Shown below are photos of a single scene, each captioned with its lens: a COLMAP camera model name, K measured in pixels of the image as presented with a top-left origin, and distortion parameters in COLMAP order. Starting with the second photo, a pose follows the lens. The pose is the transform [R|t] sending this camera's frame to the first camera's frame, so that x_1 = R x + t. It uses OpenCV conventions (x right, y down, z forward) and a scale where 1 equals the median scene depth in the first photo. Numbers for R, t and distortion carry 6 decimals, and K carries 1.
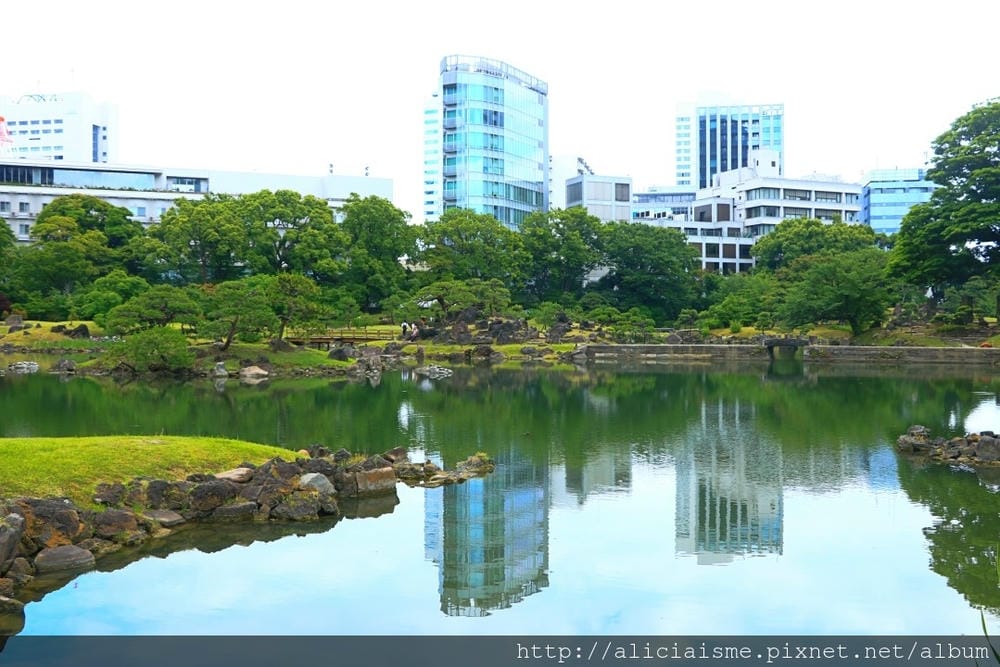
lens RADIAL K [[994.1, 0, 500.0], [0, 994.1, 333.5], [0, 0, 1]] dist [-0.112165, 0.256224]
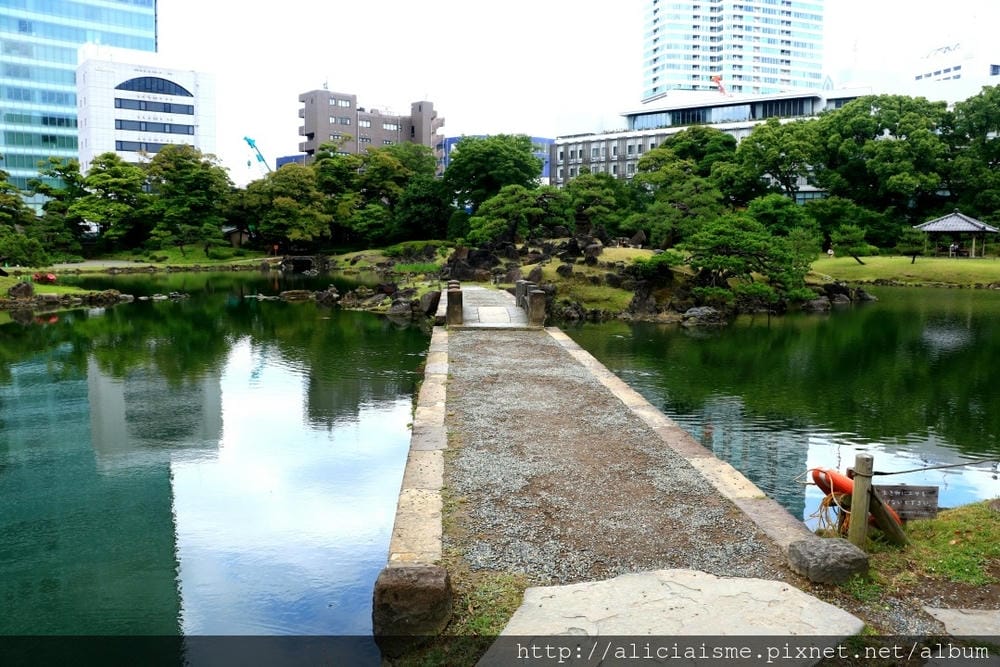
lens RADIAL K [[820.4, 0, 500.0], [0, 820.4, 333.5], [0, 0, 1]] dist [-0.184109, 0.165881]
pose [[0.498433, 0.093153, -0.861909, 0.204950], [-0.015047, 0.994990, 0.098835, -0.003494], [0.866797, -0.036293, 0.497338, 0.355216]]
